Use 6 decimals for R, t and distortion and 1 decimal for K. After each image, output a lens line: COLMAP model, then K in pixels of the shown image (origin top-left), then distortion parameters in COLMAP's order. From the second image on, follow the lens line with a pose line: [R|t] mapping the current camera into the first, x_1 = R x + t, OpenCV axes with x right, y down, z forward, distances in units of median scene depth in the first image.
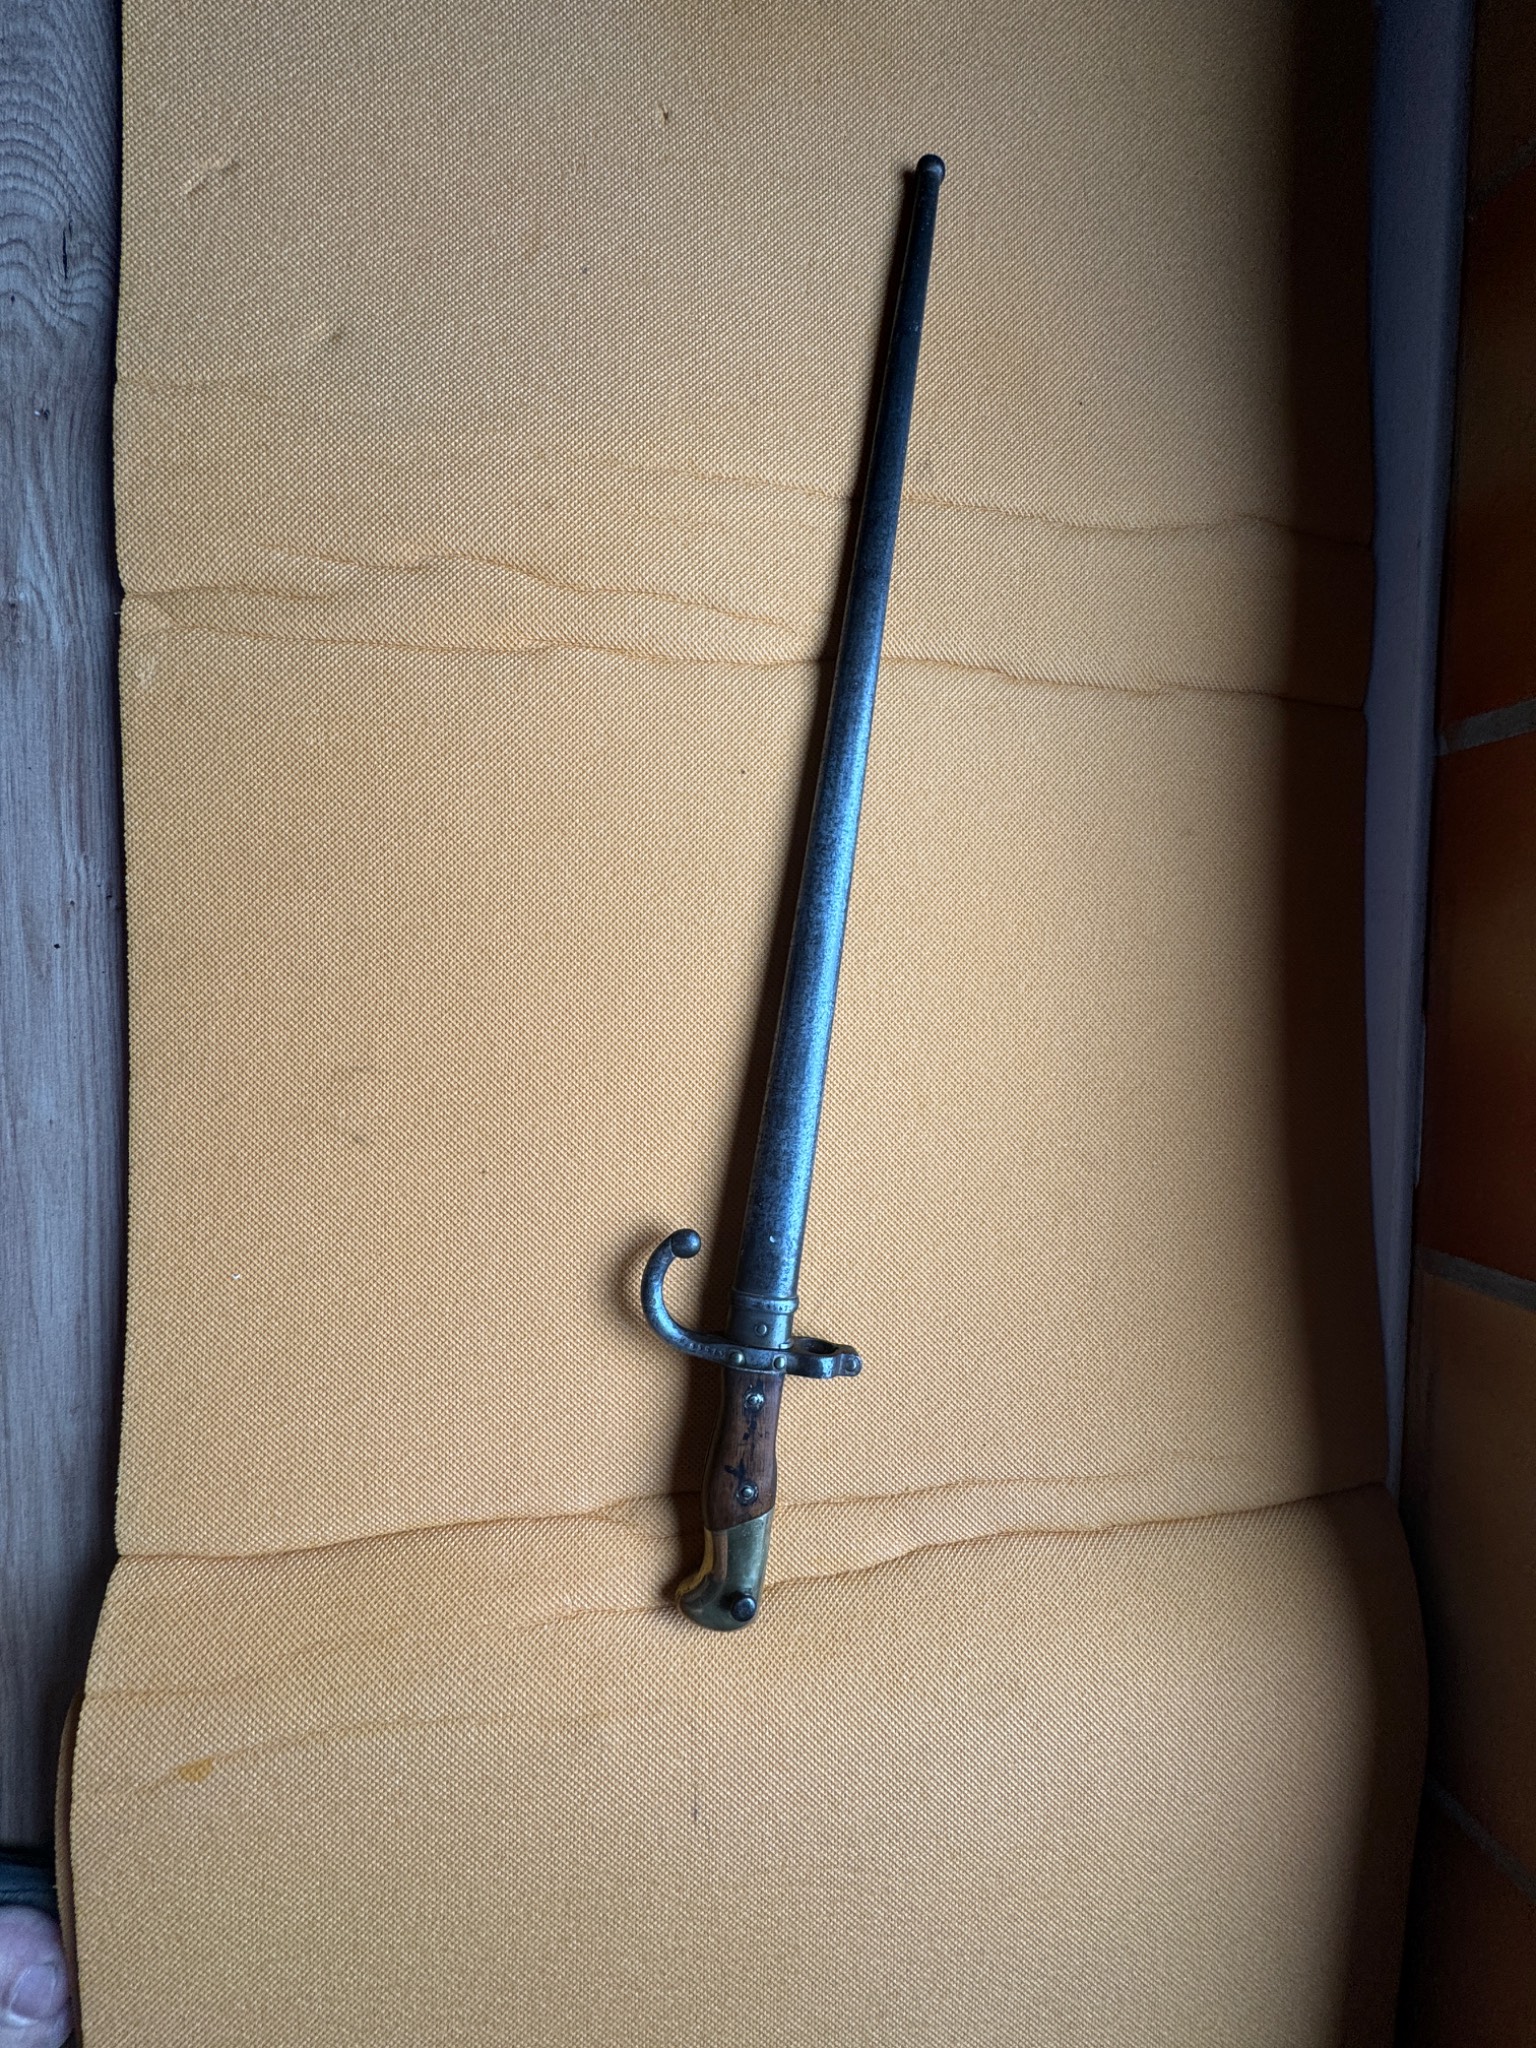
lens RADIAL K [[824.3, 0, 775.1], [0, 824.3, 1016.5], [0, 0, 1]] dist [-0.001459, -0.004648]
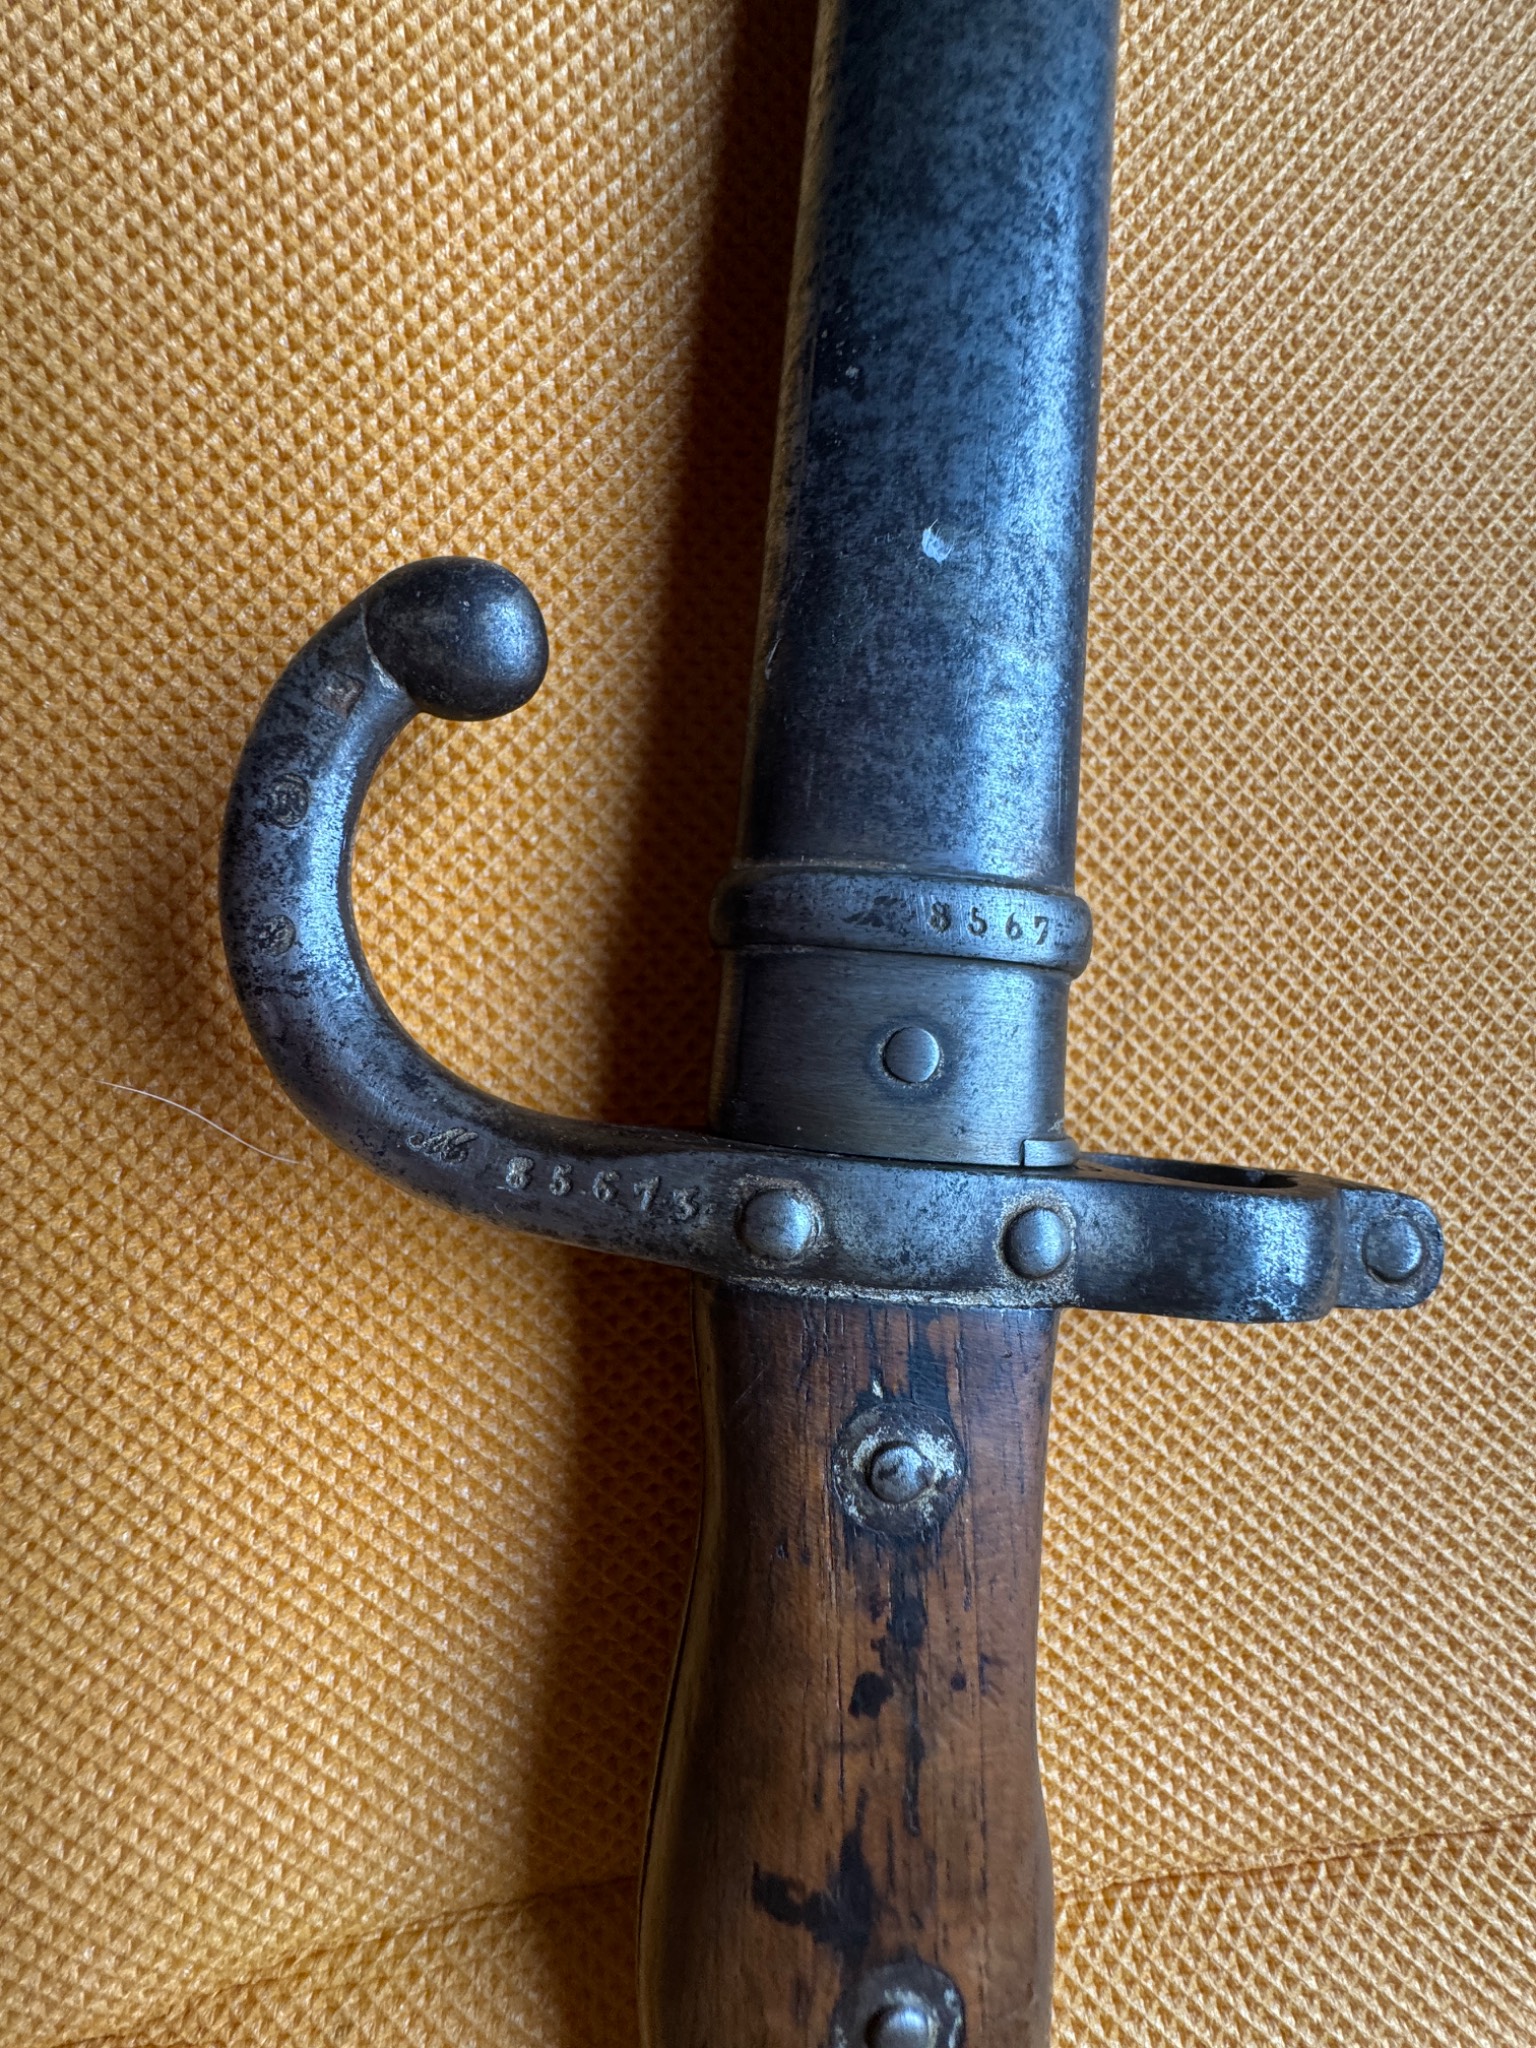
lens RADIAL K [[833.3, 0, 768.0], [0, 833.3, 1024.0], [0, 0, 1]] dist [-0.009730, -0.000216]
pose [[0.996802, -0.070887, -0.036892, -0.038701], [0.070811, 0.997484, -0.003367, 0.364433], [0.037038, 0.000744, 0.999314, 0.809499]]
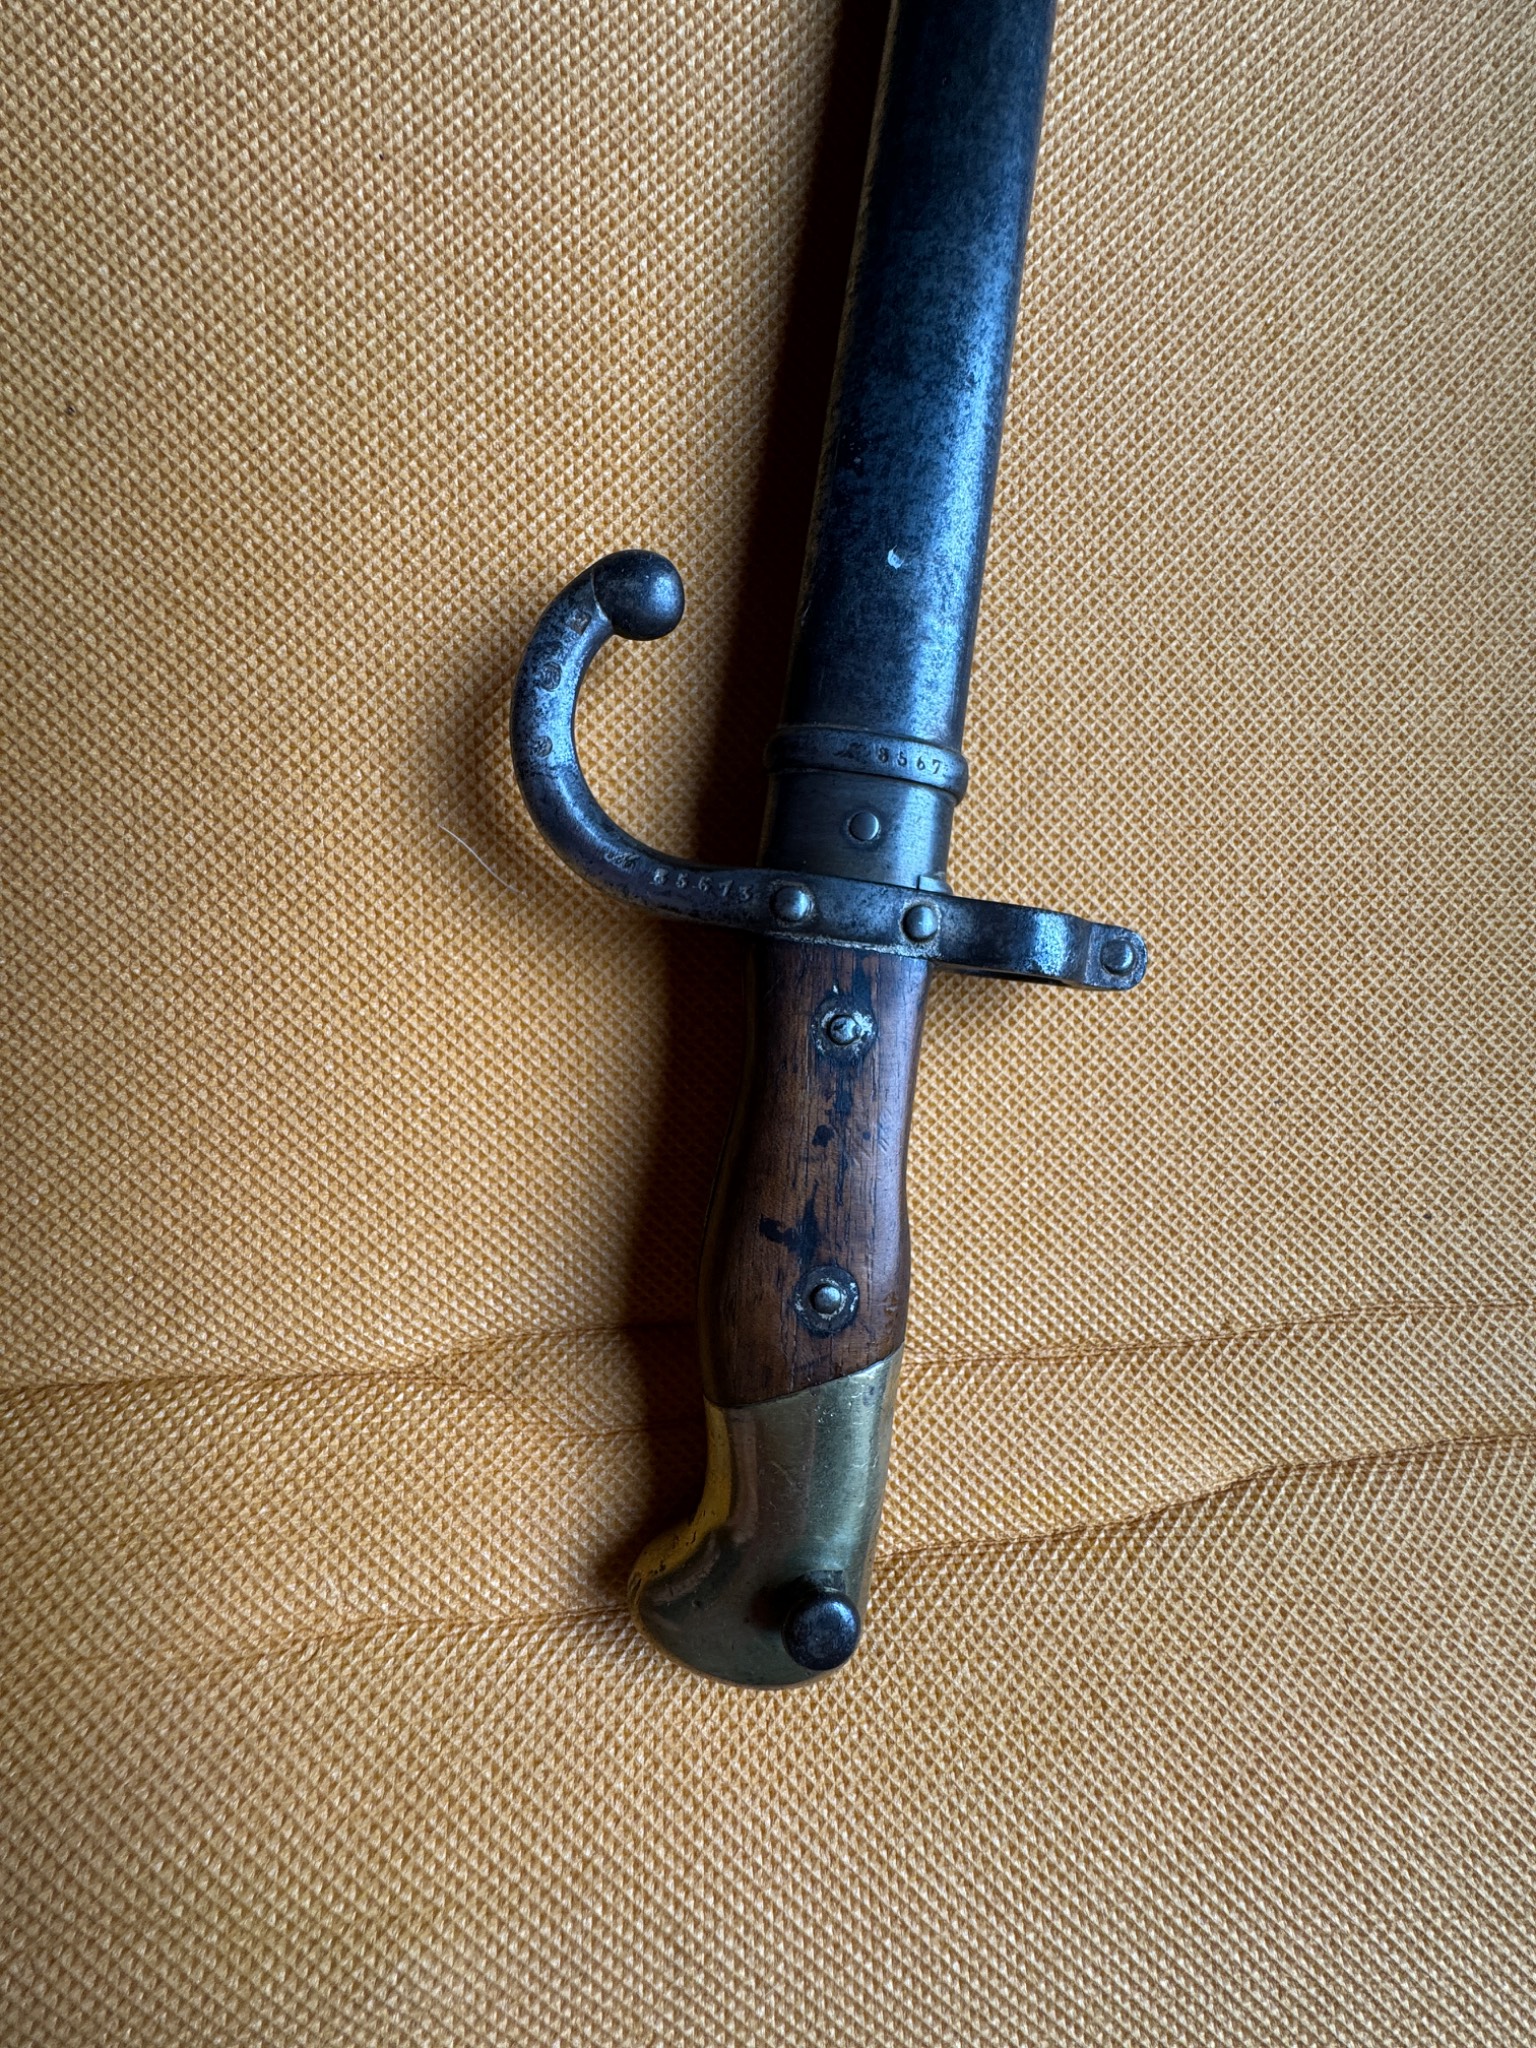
lens RADIAL K [[820.1, 0, 766.1], [0, 820.1, 1023.3], [0, 0, 1]] dist [-0.005343, -0.000755]
pose [[0.998819, -0.010399, -0.047465, -0.040711], [0.012680, 0.998767, 0.047999, 0.434979], [0.046907, -0.048544, 0.997719, 0.647108]]
